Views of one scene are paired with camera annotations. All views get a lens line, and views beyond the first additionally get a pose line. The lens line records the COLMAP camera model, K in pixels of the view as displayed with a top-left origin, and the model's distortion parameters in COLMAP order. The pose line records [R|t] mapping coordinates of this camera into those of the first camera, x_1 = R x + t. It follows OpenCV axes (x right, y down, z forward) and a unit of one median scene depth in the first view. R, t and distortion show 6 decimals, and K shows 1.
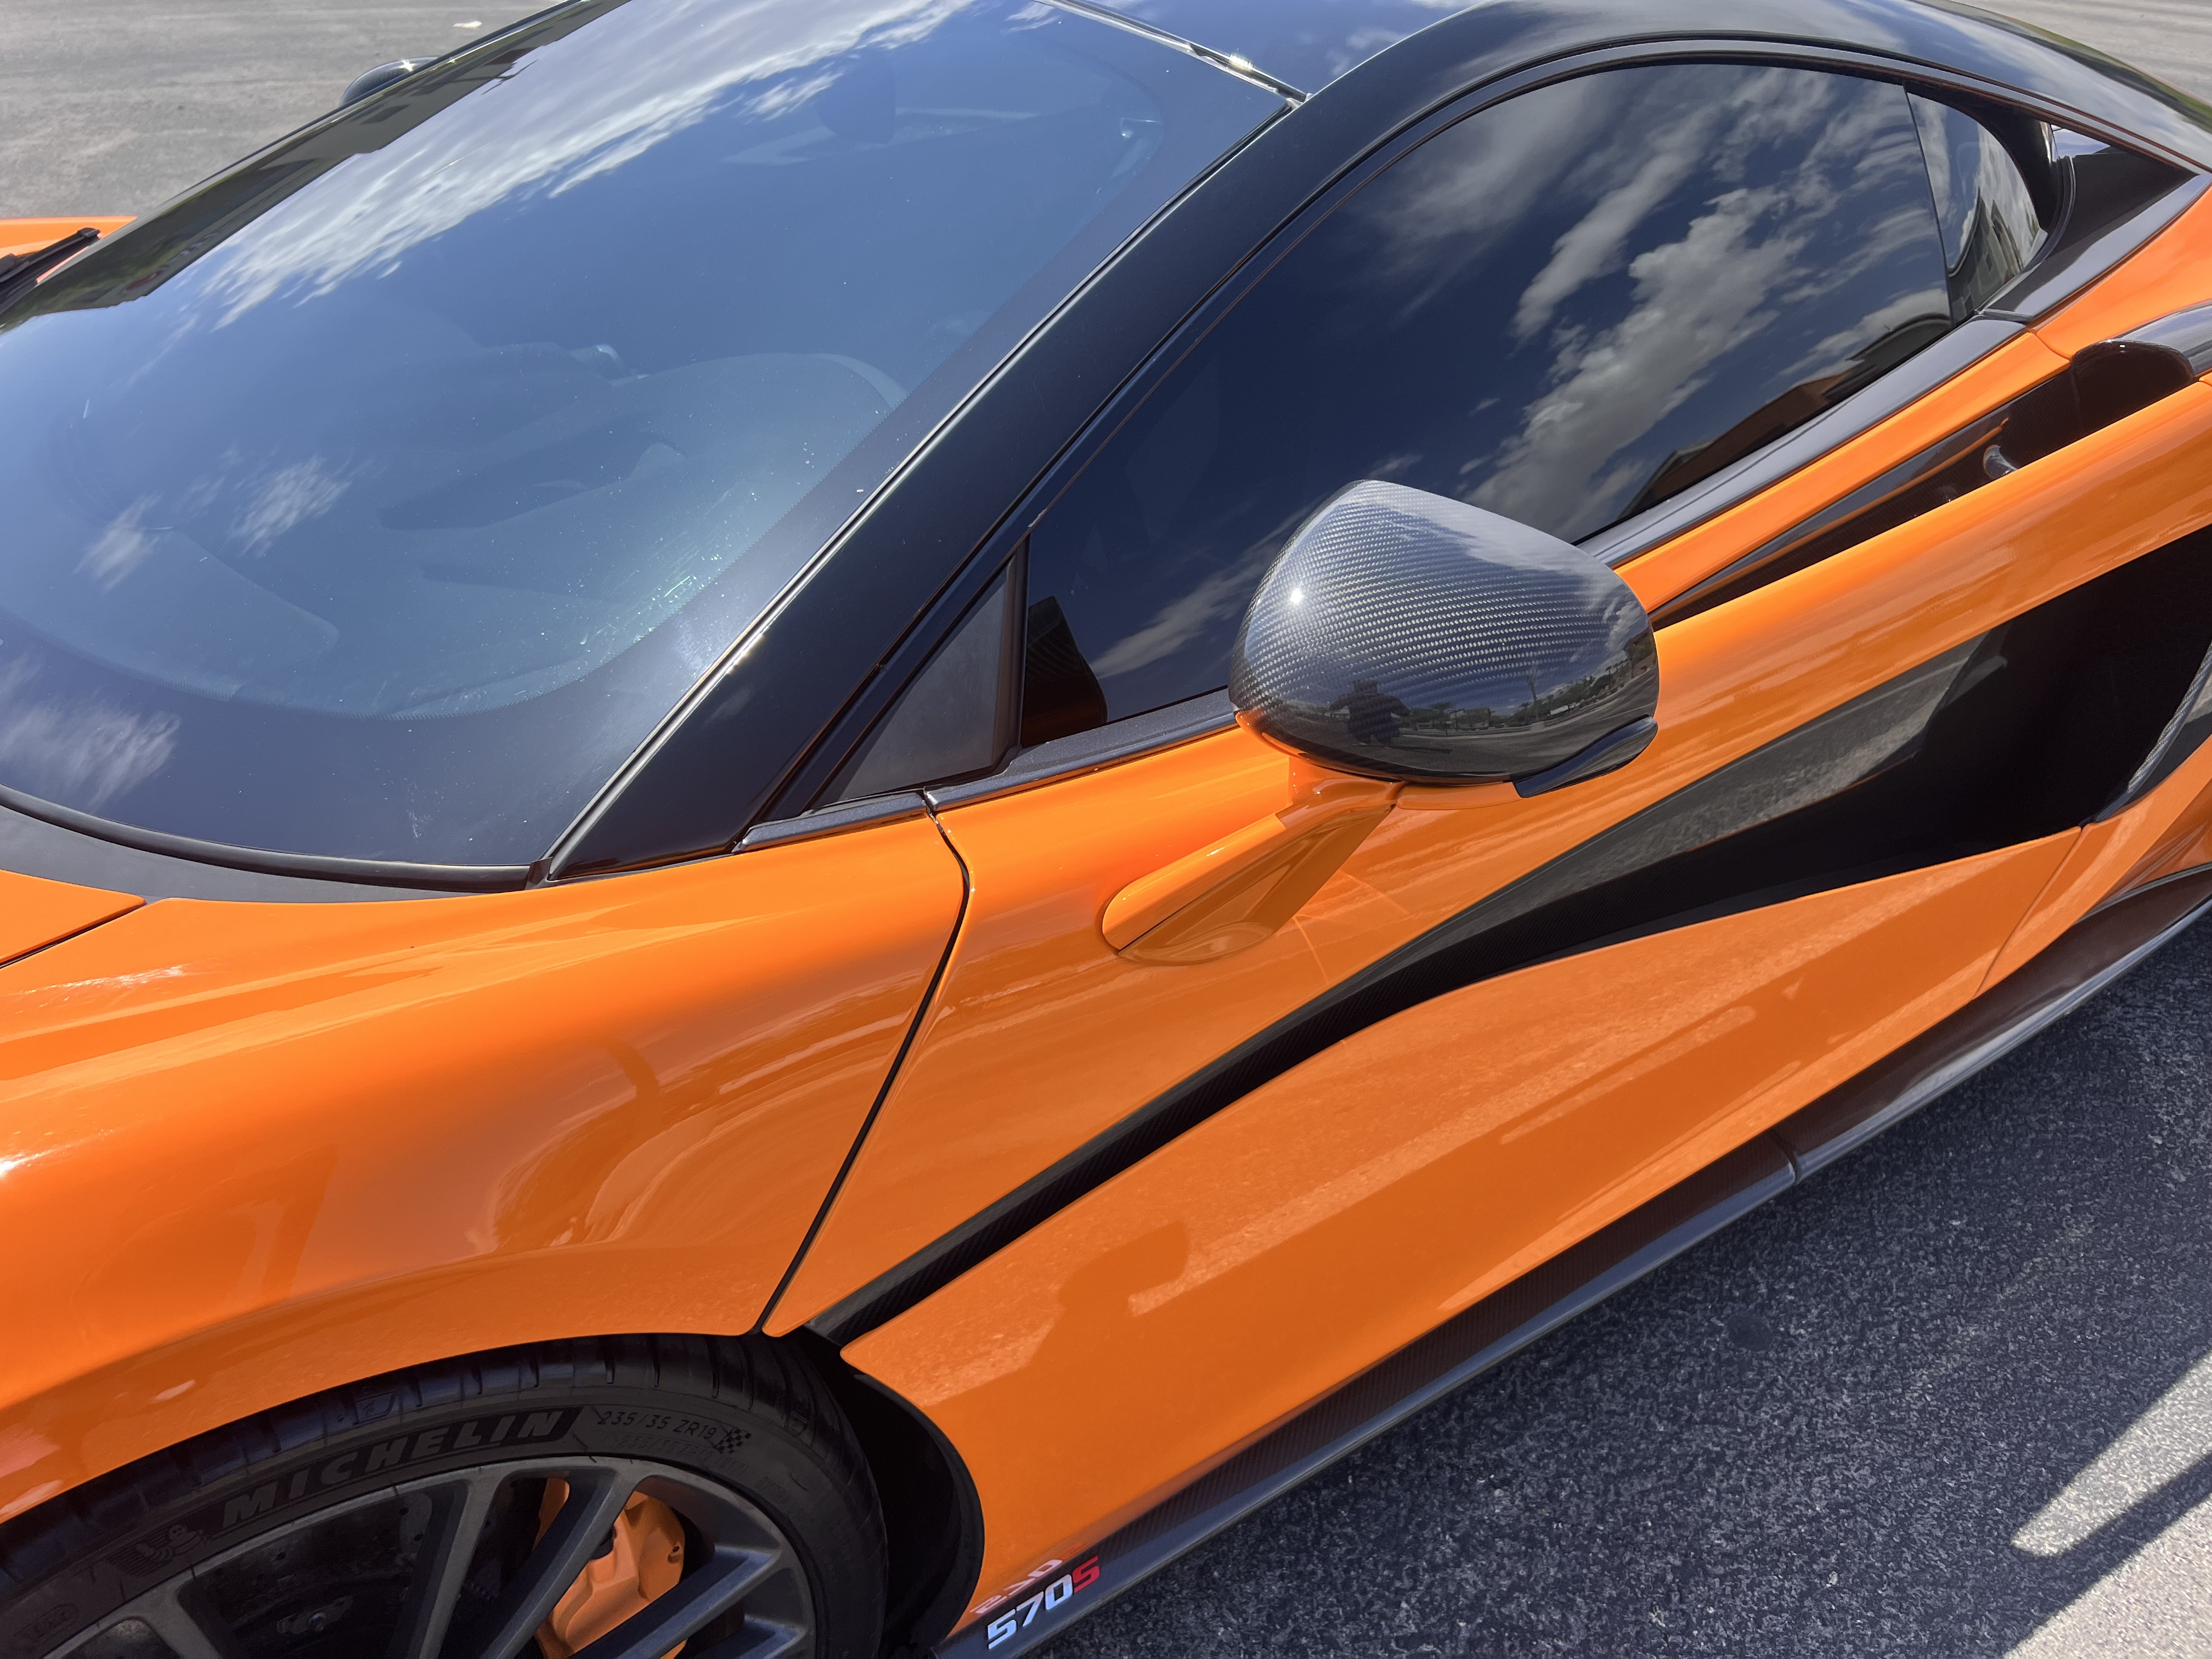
lens RADIAL K [[1669.7, 0, 1106.0], [0, 1669.7, 829.5], [0, 0, 1]] dist [0.030808, -0.029174]
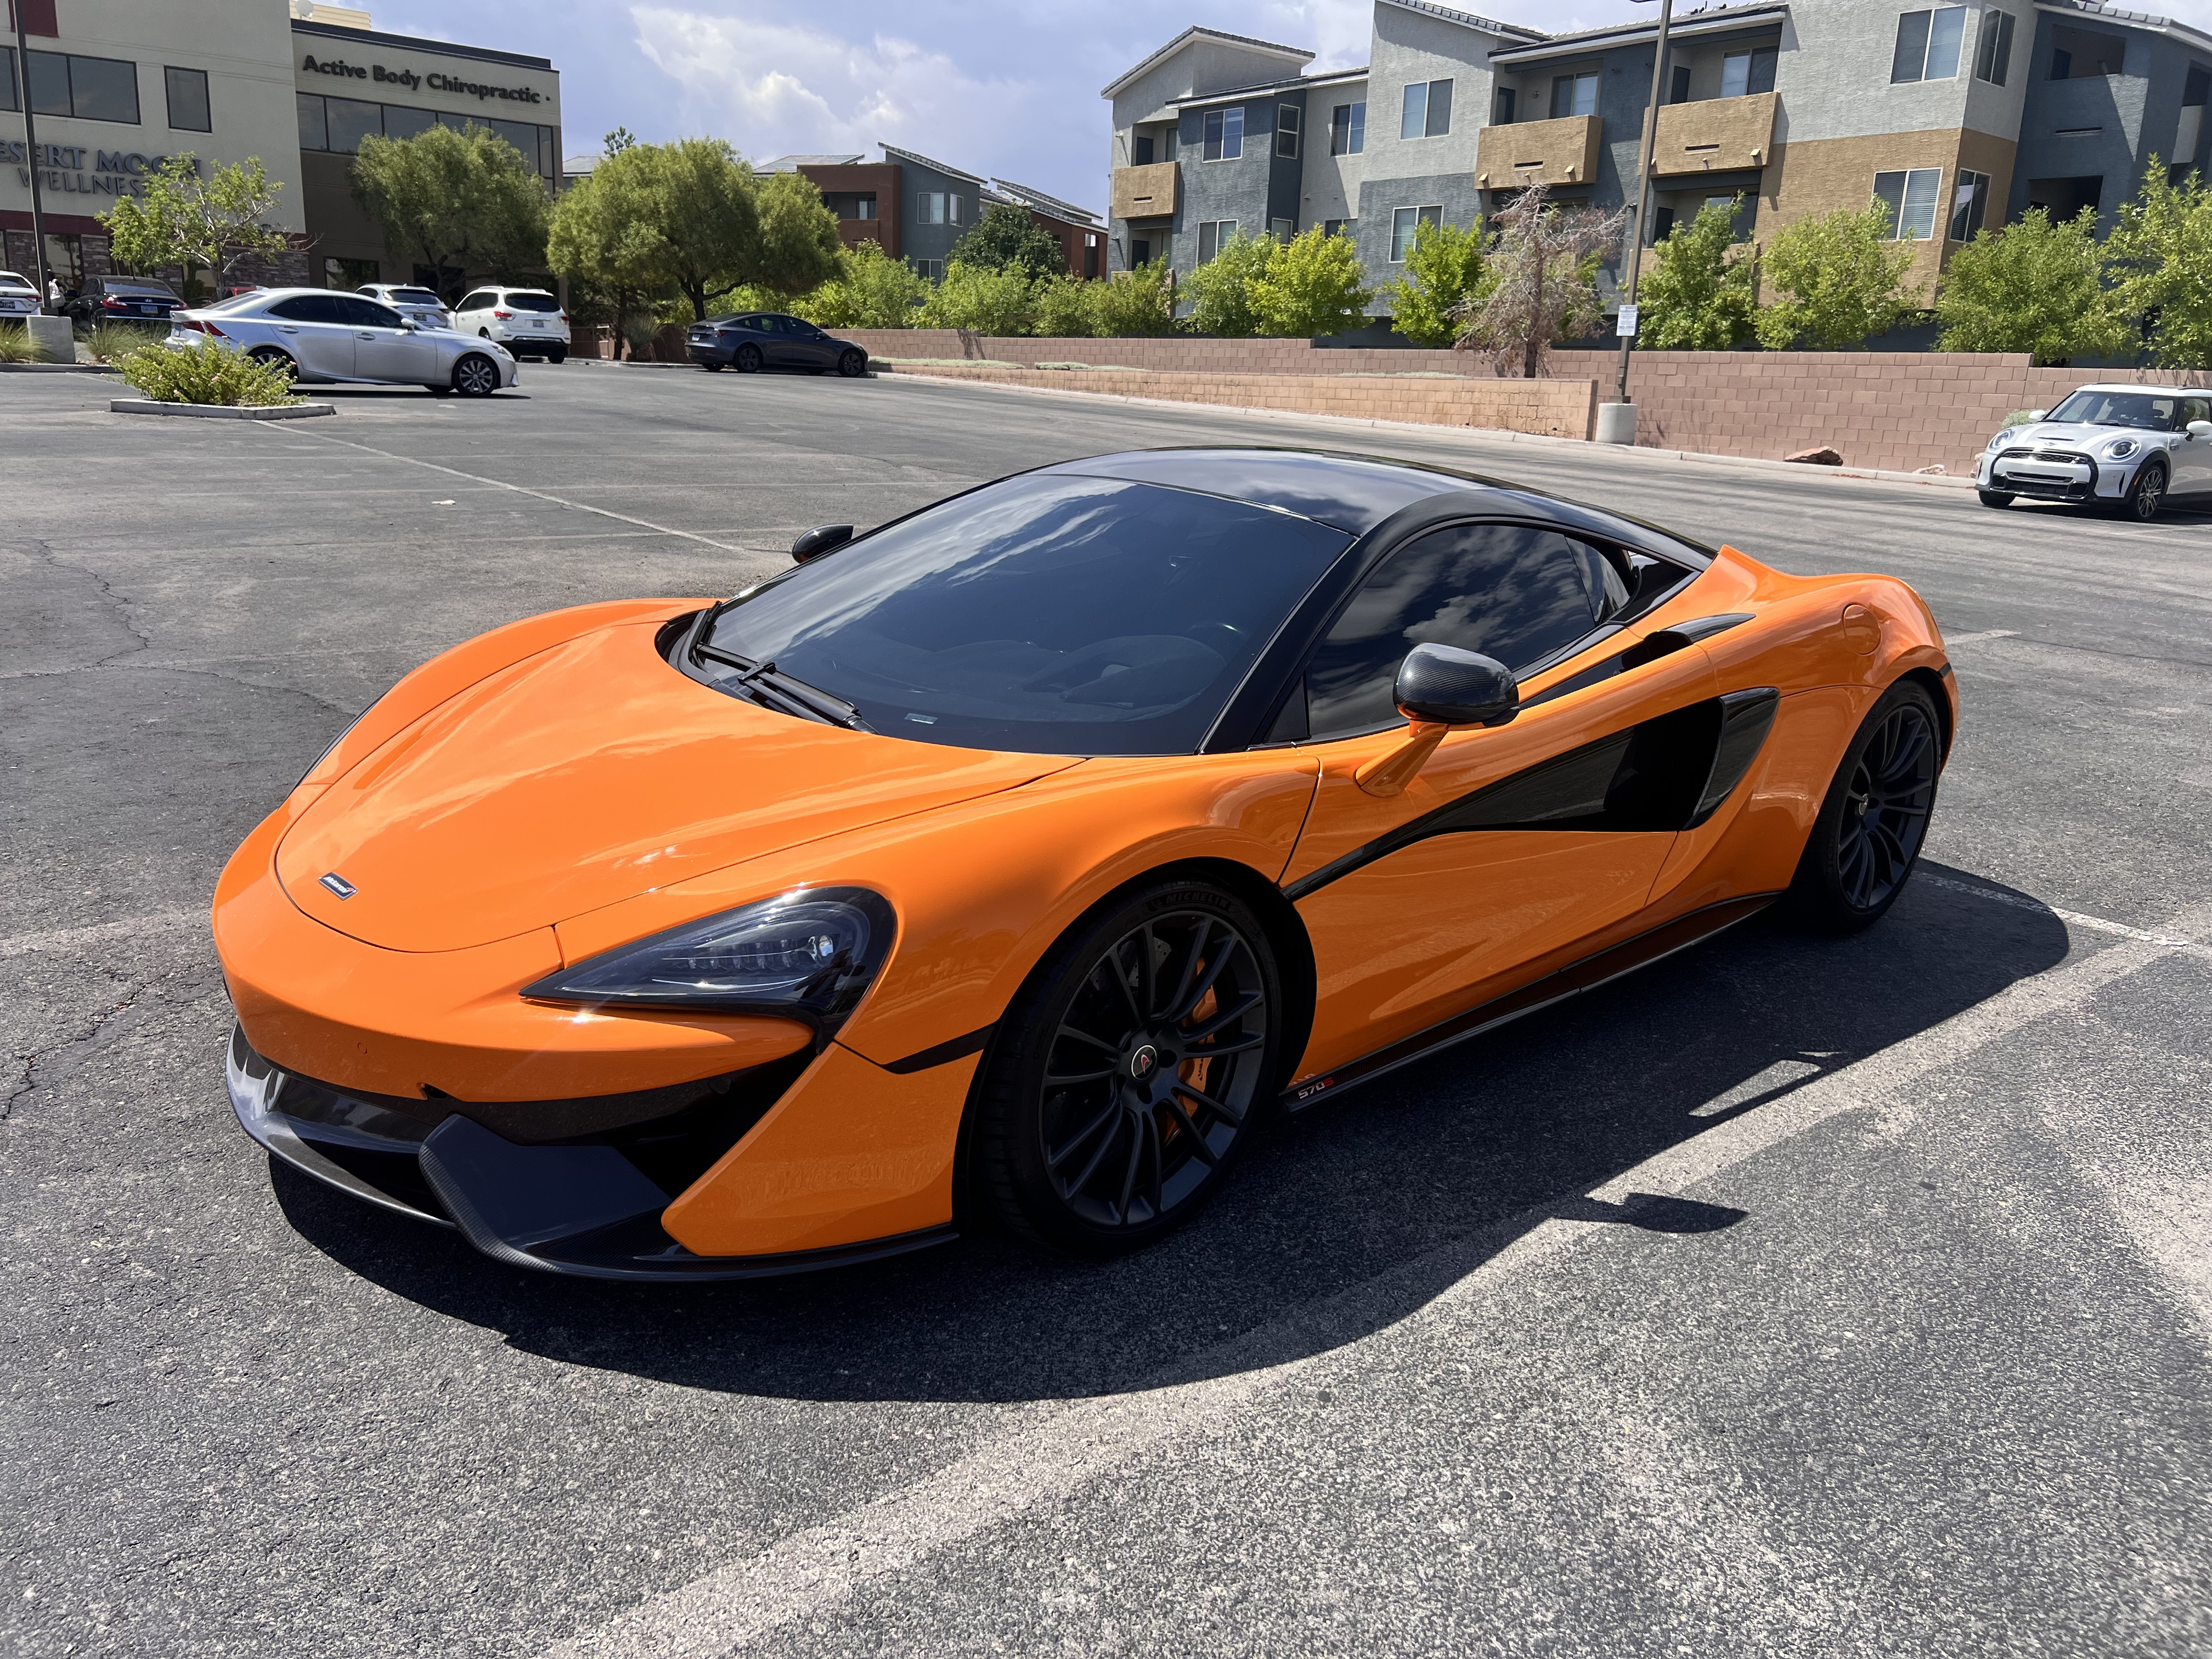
lens RADIAL K [[1666.6, 0, 1098.6], [0, 1666.6, 820.2], [0, 0, 1]] dist [0.034810, -0.037946]
pose [[0.989108, -0.024076, 0.145208, -0.516529], [0.060319, 0.966191, -0.250674, 0.490723], [-0.134263, 0.256702, 0.957119, -1.051164]]
